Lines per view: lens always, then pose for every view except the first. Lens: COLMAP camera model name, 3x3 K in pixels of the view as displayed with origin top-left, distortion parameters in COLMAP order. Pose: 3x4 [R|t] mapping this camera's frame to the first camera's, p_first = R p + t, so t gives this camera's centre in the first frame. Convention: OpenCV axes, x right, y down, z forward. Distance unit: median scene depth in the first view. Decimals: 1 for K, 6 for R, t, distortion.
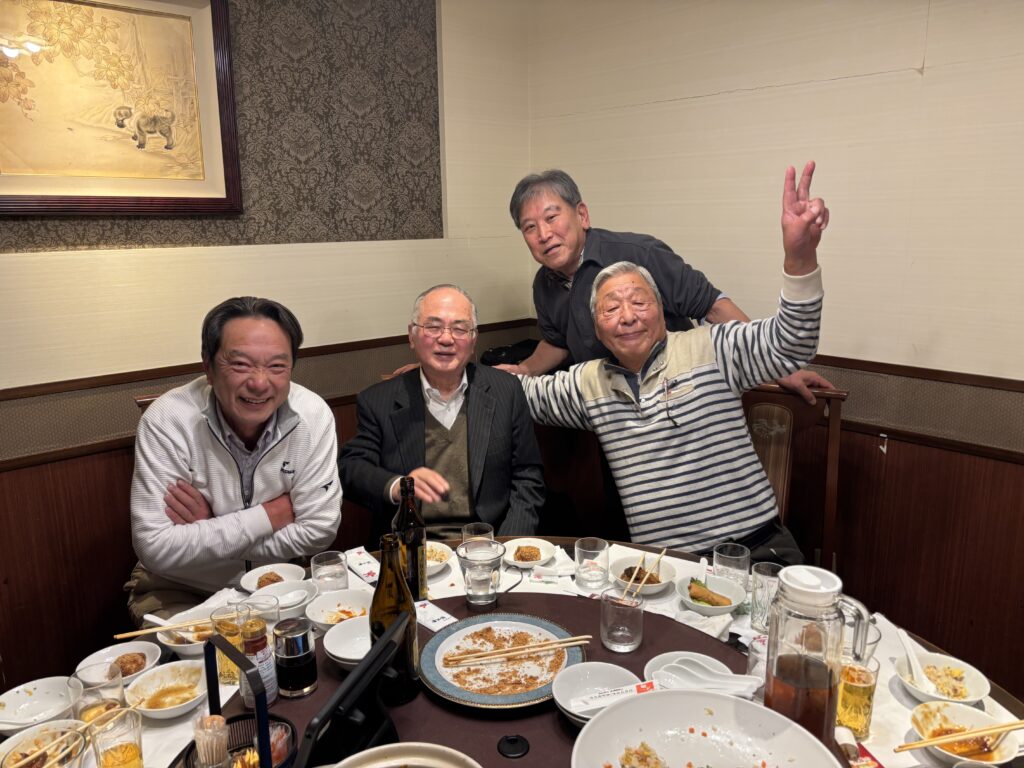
lens RADIAL K [[793.5, 0, 514.7], [0, 793.5, 381.6], [0, 0, 1]] dist [0.034862, -0.011934]
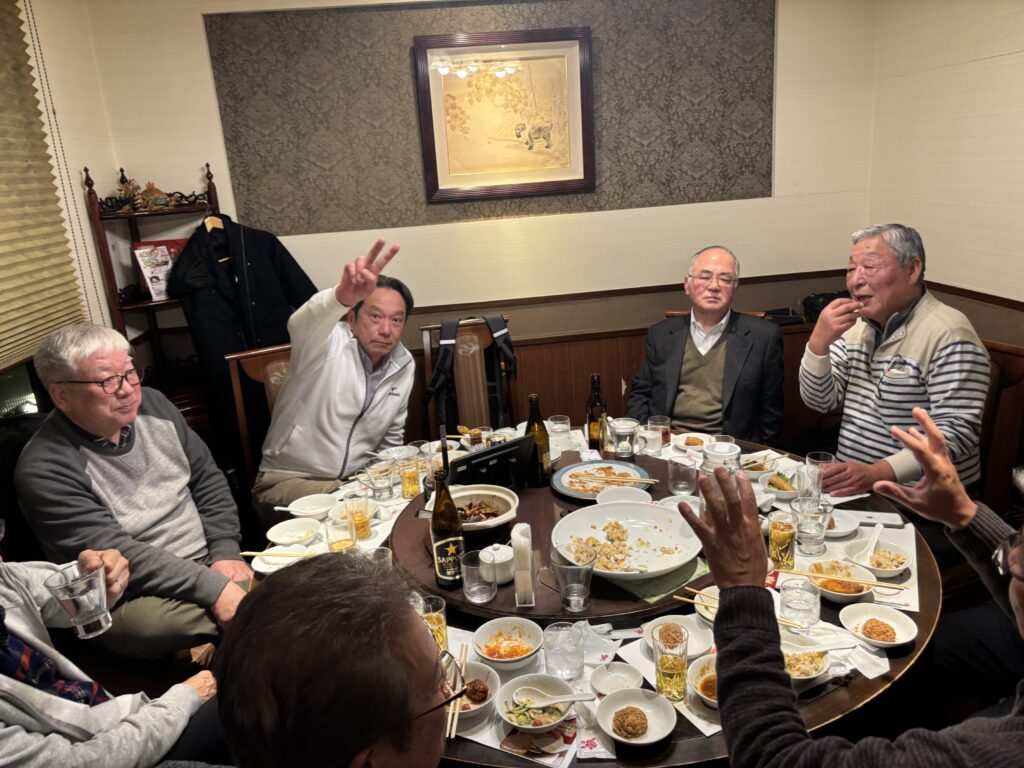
lens RADIAL K [[793.5, 0, 511.7], [0, 793.5, 388.3], [0, 0, 1]] dist [0.034862, -0.011934]
pose [[0.819422, 0.121253, -0.560219, 0.392227], [-0.063471, 0.990553, 0.121555, -0.026731], [0.569665, -0.064048, 0.819377, -0.270515]]
